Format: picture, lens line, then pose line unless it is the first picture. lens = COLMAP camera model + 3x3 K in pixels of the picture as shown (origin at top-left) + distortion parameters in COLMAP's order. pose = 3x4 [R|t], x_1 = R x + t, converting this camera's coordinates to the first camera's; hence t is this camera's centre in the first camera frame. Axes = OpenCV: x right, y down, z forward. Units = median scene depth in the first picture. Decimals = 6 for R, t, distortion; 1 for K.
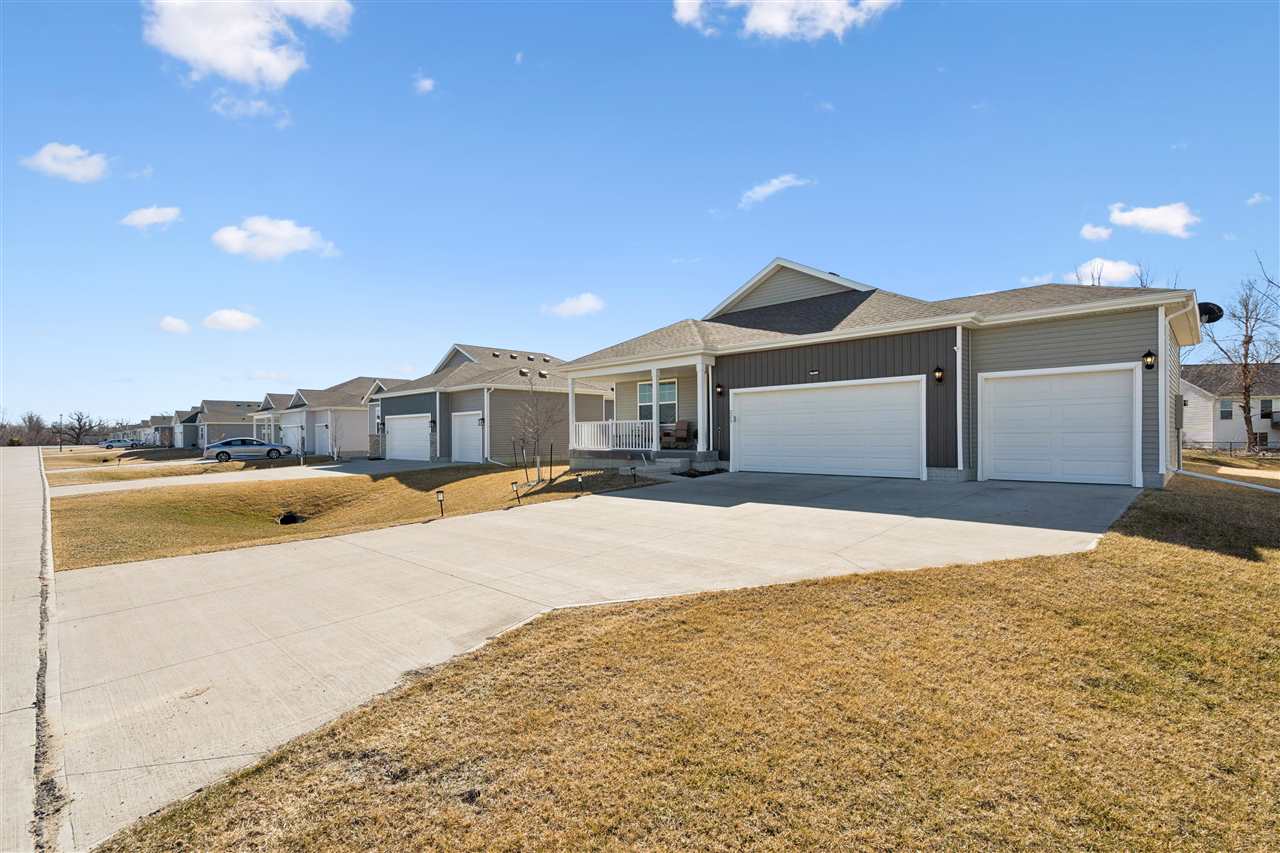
lens RADIAL K [[594.8, 0, 641.9], [0, 594.8, 430.9], [0, 0, 1]] dist [-0.005138, -0.000252]
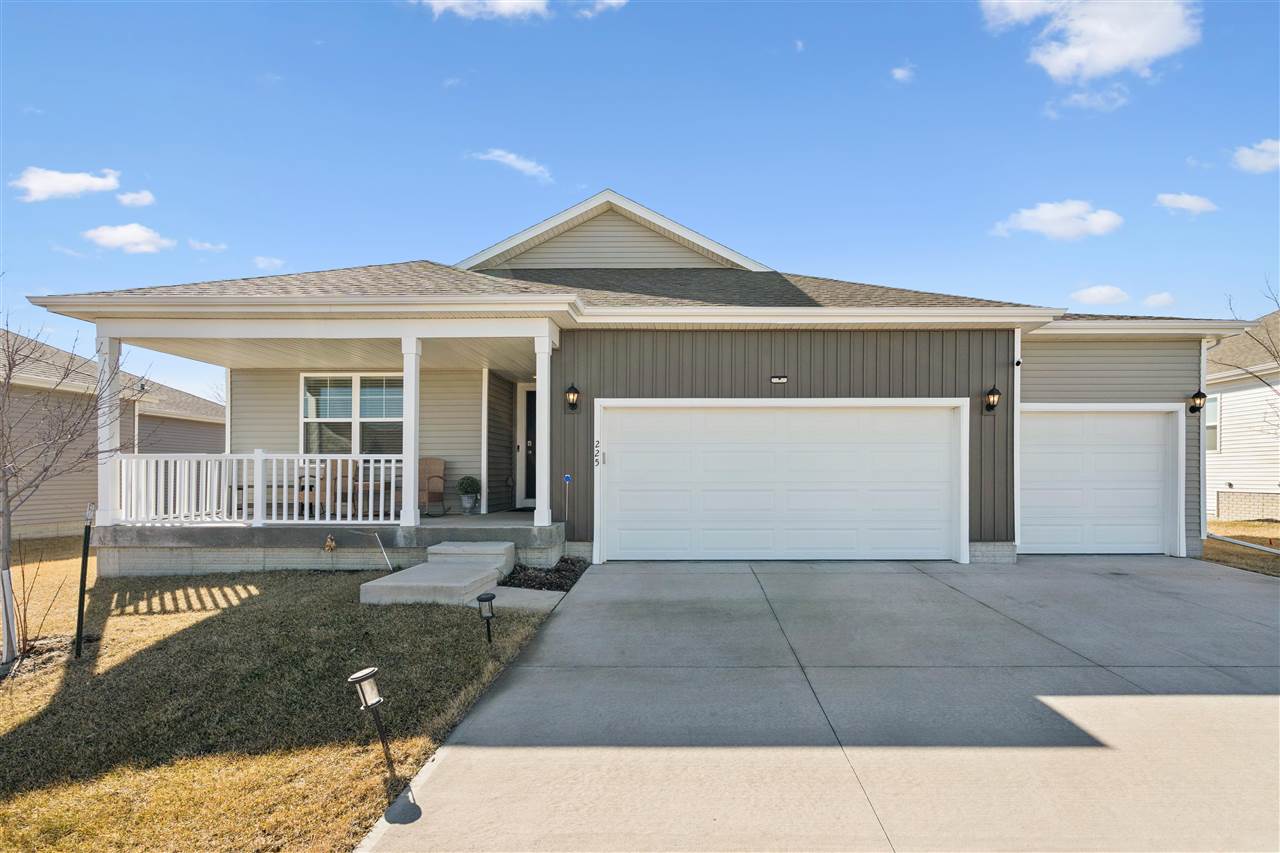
lens RADIAL K [[594.8, 0, 669.9], [0, 594.8, 471.9], [0, 0, 1]] dist [-0.005138, -0.000252]
pose [[0.717513, 0.009581, 0.696479, -0.154515], [-0.011795, 0.999929, -0.001604, -0.008099], [-0.696445, -0.007064, 0.717576, 0.597614]]
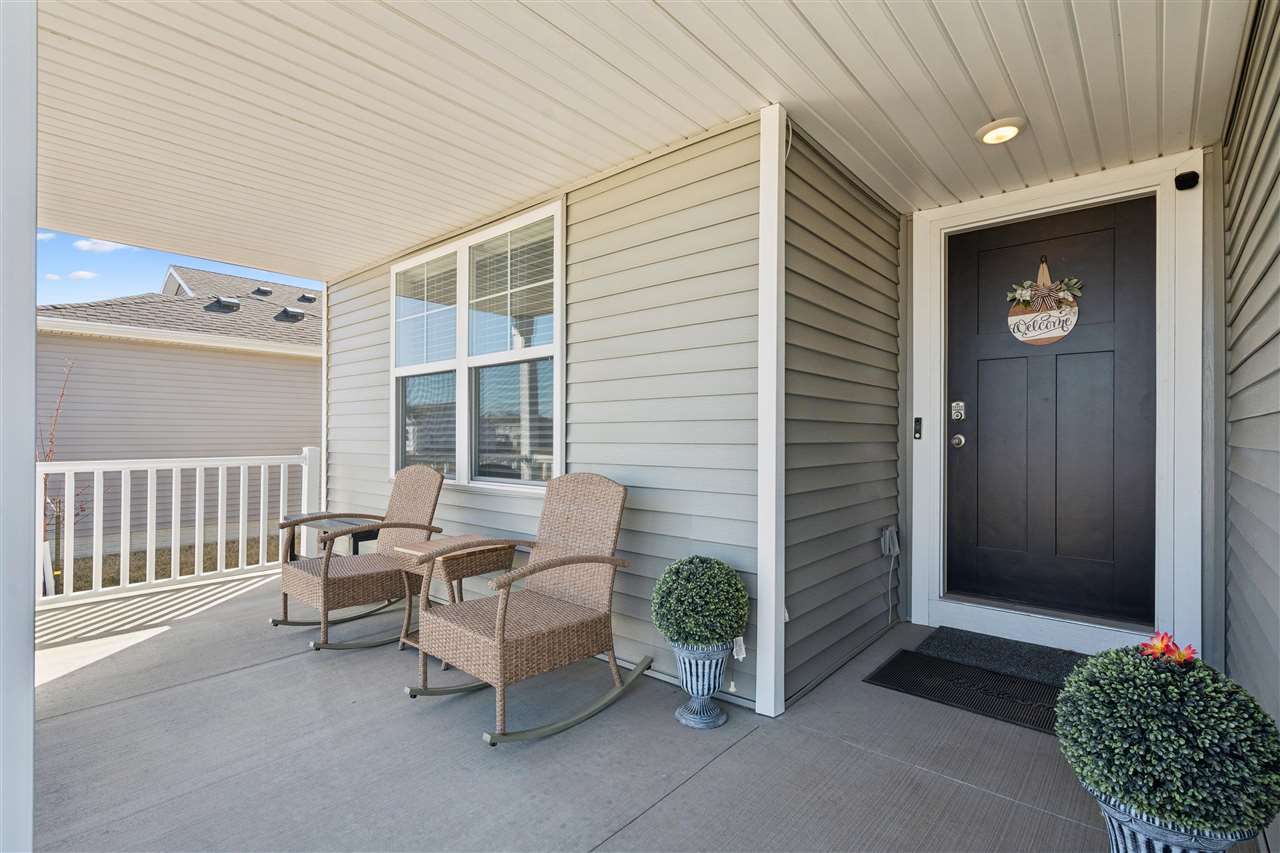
lens RADIAL K [[594.8, 0, 640.6], [0, 594.8, 428.2], [0, 0, 1]] dist [-0.005138, -0.000252]
pose [[0.997043, 0.006945, 0.076529, 0.040423], [-0.006649, 0.999969, -0.004127, -0.028427], [-0.076555, 0.003606, 0.997059, 0.935374]]
